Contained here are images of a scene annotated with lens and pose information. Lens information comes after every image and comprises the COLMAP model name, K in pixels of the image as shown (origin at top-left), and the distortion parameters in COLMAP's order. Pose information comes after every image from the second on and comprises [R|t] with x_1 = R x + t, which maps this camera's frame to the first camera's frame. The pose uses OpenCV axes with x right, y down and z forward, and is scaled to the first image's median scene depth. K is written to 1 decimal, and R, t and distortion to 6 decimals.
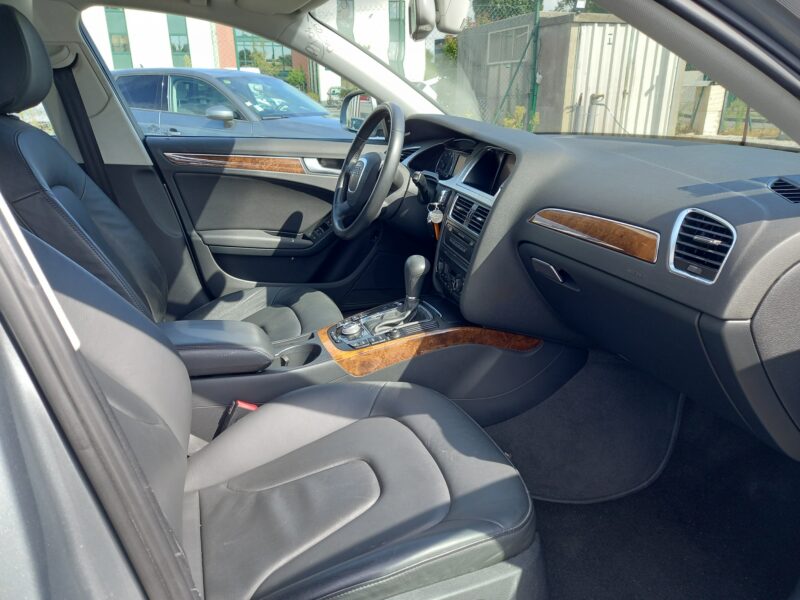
lens RADIAL K [[577.5, 0, 406.4], [0, 577.5, 299.1], [0, 0, 1]] dist [0.069359, -0.059532]
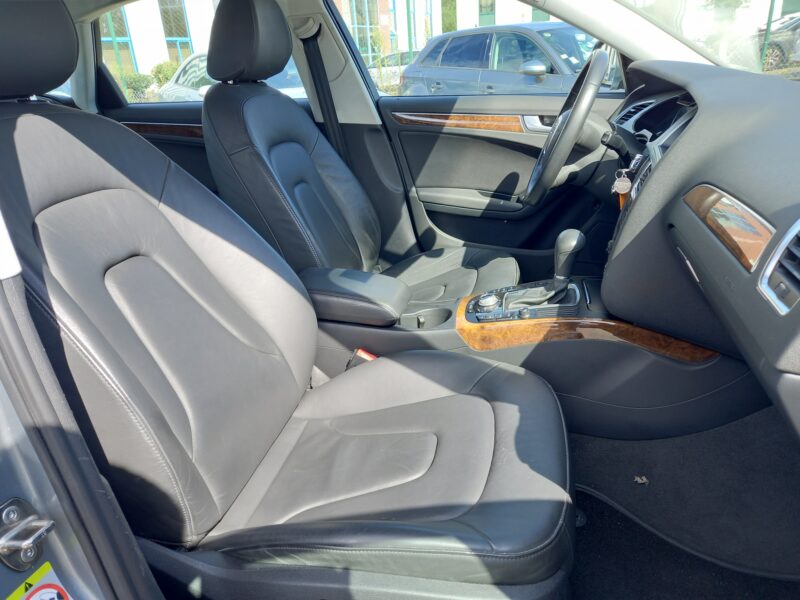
lens RADIAL K [[577.5, 0, 406.4], [0, 577.5, 299.1], [0, 0, 1]] dist [0.069359, -0.059532]
pose [[0.850854, 0.156807, -0.501456, 0.199687], [-0.120906, 0.987247, 0.103567, -0.024900], [0.511301, -0.027491, 0.858962, 0.085961]]
